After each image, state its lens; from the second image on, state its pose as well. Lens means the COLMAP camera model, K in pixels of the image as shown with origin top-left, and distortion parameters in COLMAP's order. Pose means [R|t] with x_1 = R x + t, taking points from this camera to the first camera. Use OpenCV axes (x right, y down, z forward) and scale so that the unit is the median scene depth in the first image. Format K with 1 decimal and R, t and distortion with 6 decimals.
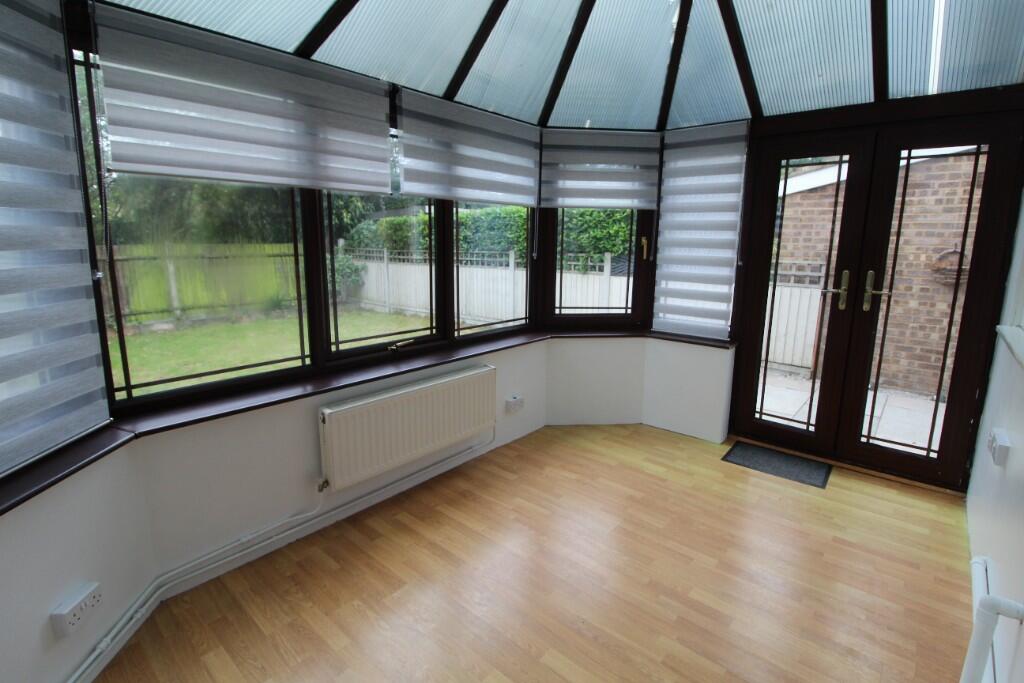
lens RADIAL K [[481.5, 0, 515.4], [0, 481.5, 328.7], [0, 0, 1]] dist [-0.003041, -0.000964]
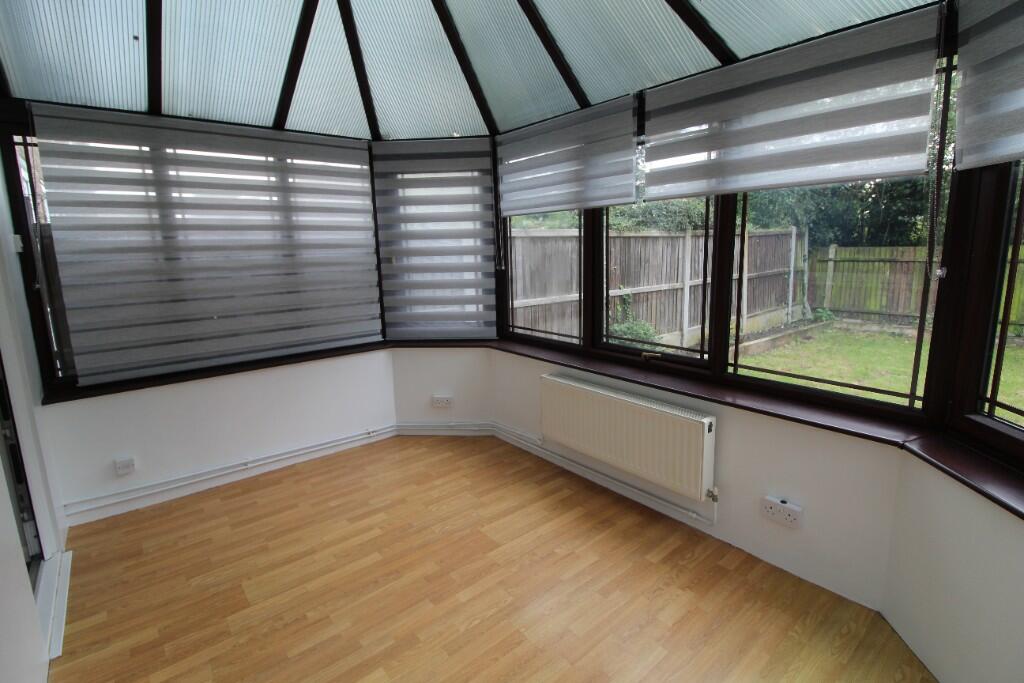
lens RADIAL K [[496.1, 0, 562.7], [0, 496.1, 338.6], [0, 0, 1]] dist [0.000220, -0.000199]
pose [[-0.120536, 0.161119, -0.979547, 0.845122], [-0.173002, 0.968232, 0.180546, -0.167309], [0.977518, 0.191226, -0.088833, 1.014777]]
